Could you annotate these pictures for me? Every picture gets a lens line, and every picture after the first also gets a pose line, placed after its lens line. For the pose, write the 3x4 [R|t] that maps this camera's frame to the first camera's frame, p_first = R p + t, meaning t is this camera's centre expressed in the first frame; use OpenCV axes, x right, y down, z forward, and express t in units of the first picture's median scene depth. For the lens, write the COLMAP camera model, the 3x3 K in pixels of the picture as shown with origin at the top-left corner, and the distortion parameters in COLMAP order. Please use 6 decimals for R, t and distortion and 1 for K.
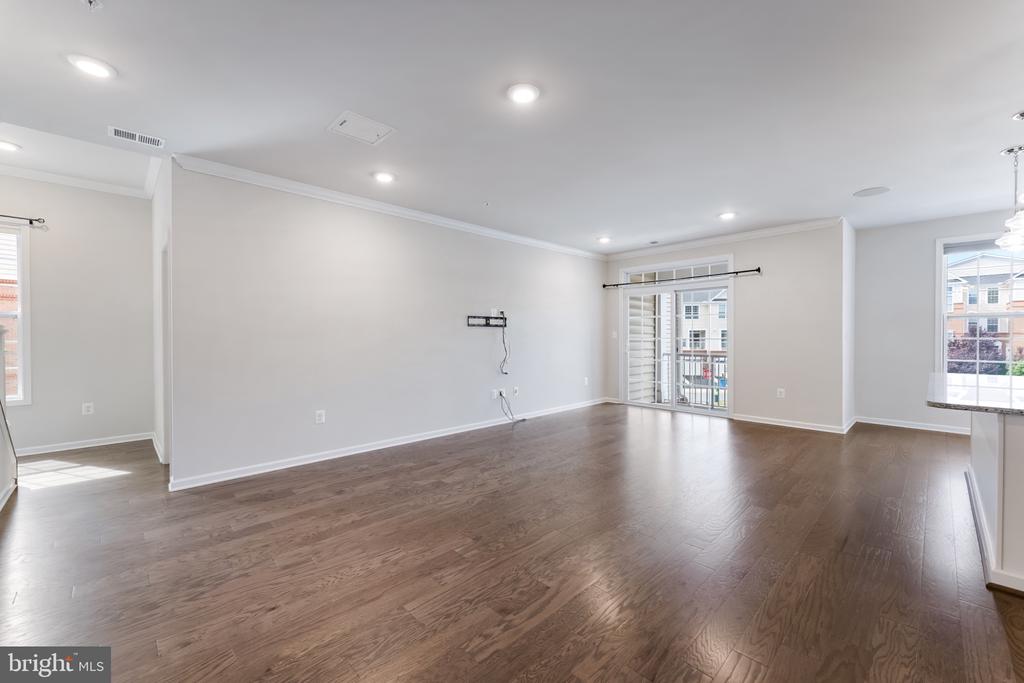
lens RADIAL K [[410.6, 0, 517.0], [0, 410.6, 339.5], [0, 0, 1]] dist [-0.000406, 0.000609]
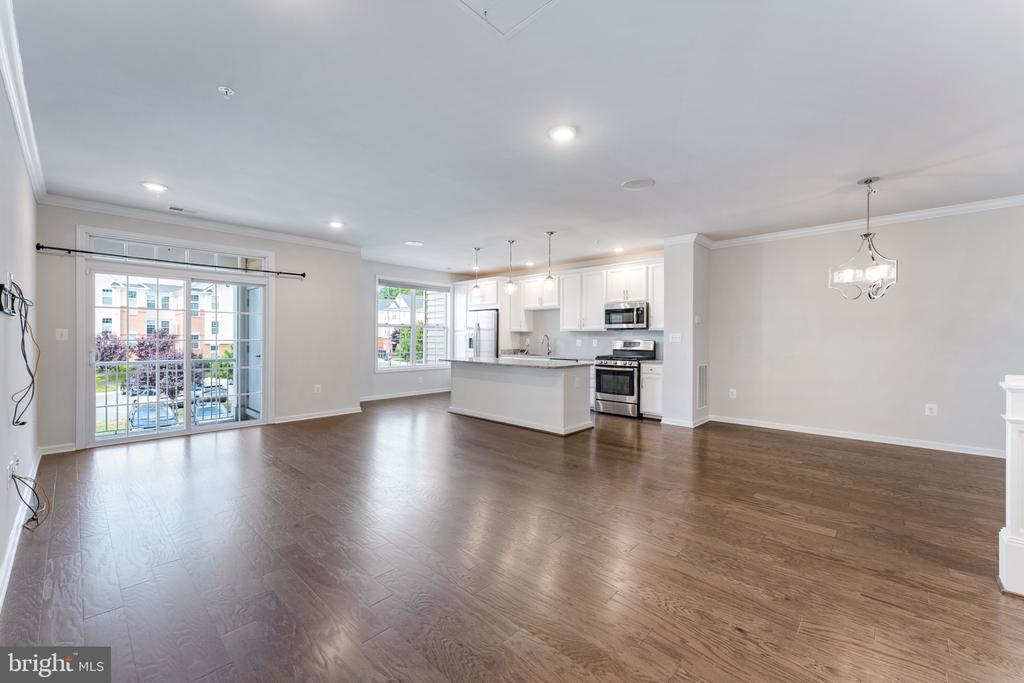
lens RADIAL K [[410.6, 0, 517.0], [0, 410.6, 339.5], [0, 0, 1]] dist [-0.000406, 0.000609]
pose [[-0.049275, -0.004449, 0.998775, -0.485228], [0.007944, 0.999957, 0.004846, -0.004297], [-0.998754, 0.008173, -0.049238, 0.500580]]
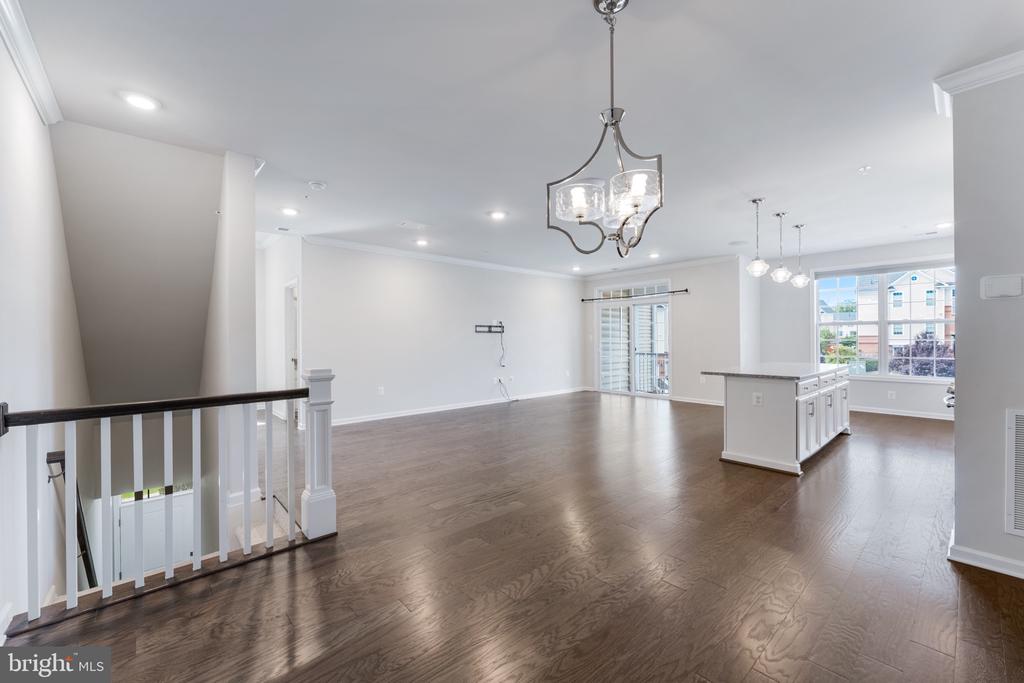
lens RADIAL K [[410.6, 0, 517.0], [0, 410.6, 339.5], [0, 0, 1]] dist [-0.000406, 0.000609]
pose [[0.999139, -0.004287, -0.041275, 0.076423], [0.003906, 0.999949, -0.009296, 0.005250], [0.041313, 0.009127, 0.999105, -0.389482]]
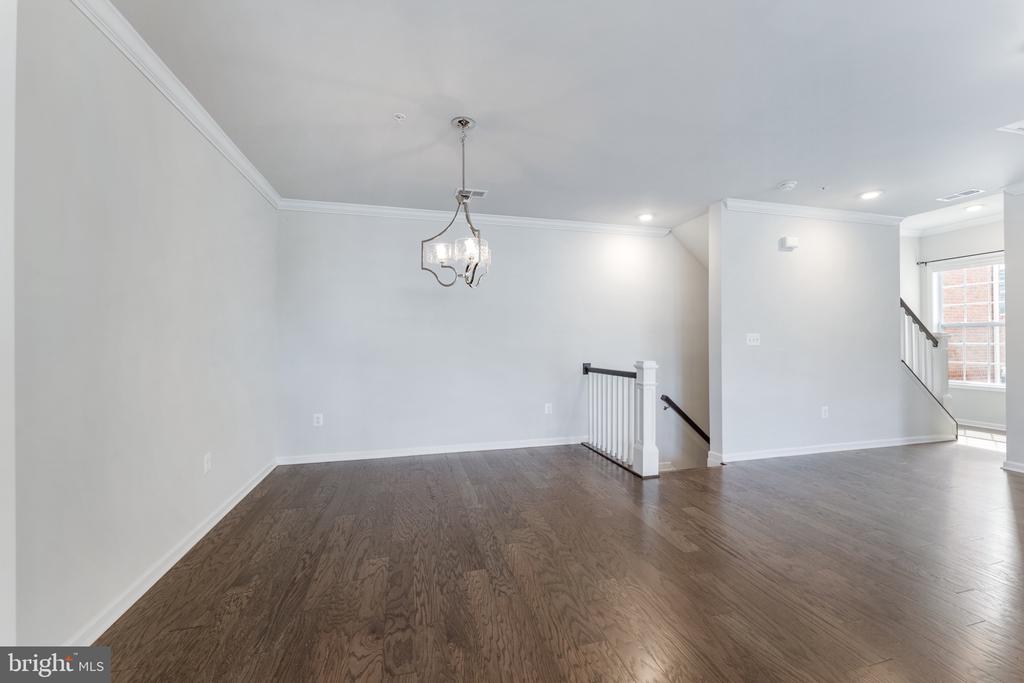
lens RADIAL K [[410.6, 0, 517.0], [0, 410.6, 339.5], [0, 0, 1]] dist [-0.000406, 0.000609]
pose [[-0.487043, -0.006974, -0.873350, 0.514162], [-0.005773, 0.999972, -0.004766, 0.002441], [0.873359, 0.002721, -0.487070, 0.195281]]
